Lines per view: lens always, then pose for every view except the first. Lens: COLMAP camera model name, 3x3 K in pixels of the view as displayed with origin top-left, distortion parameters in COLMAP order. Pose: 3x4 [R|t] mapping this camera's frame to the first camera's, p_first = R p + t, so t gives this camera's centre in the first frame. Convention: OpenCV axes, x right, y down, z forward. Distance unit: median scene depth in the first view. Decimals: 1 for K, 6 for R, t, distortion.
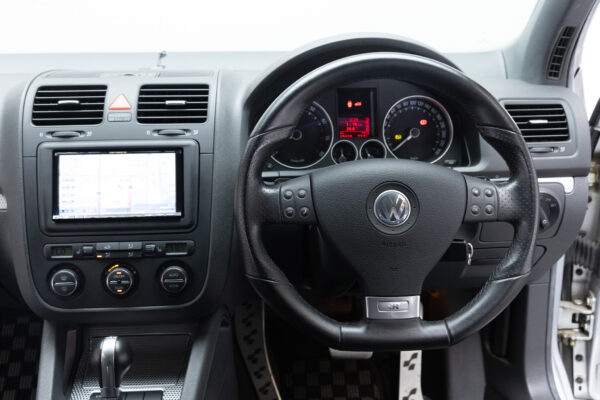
lens RADIAL K [[653.3, 0, 300.3], [0, 653.3, 198.2], [0, 0, 1]] dist [-0.010463, 0.000000]
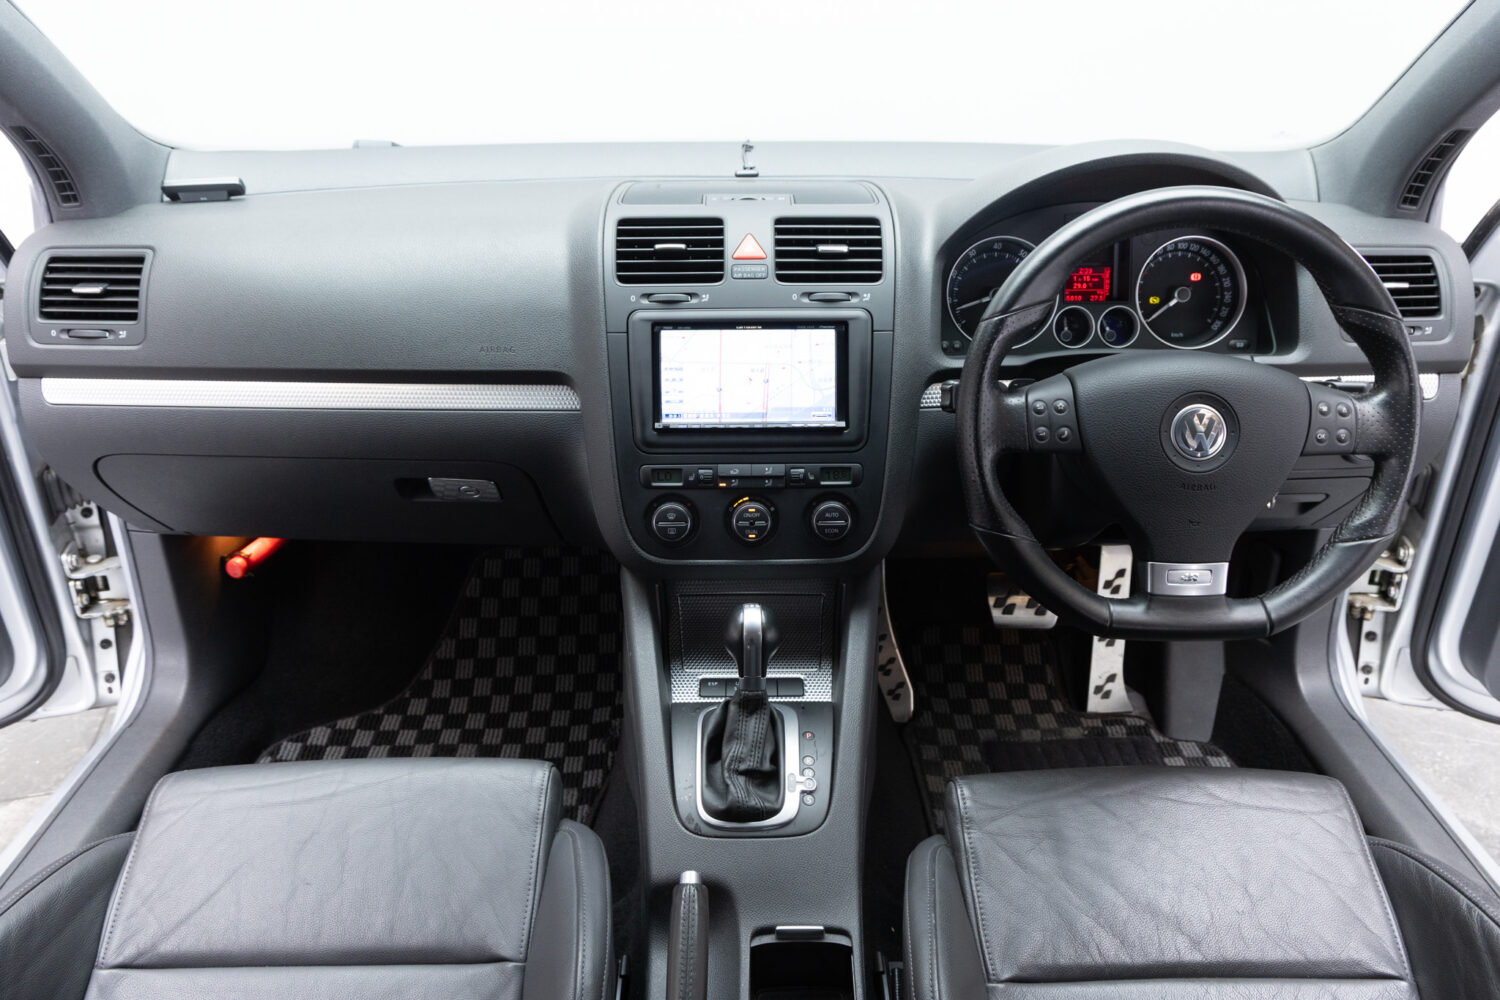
lens RADIAL K [[1070.1, 0, 748.1], [0, 1070.1, 506.6], [0, 0, 1]] dist [-0.022165, 0.003320]
pose [[0.998625, 0.025470, -0.045820, -0.226041], [-0.017782, 0.986800, 0.160965, -0.065210], [0.049315, -0.159929, 0.985896, -0.086964]]
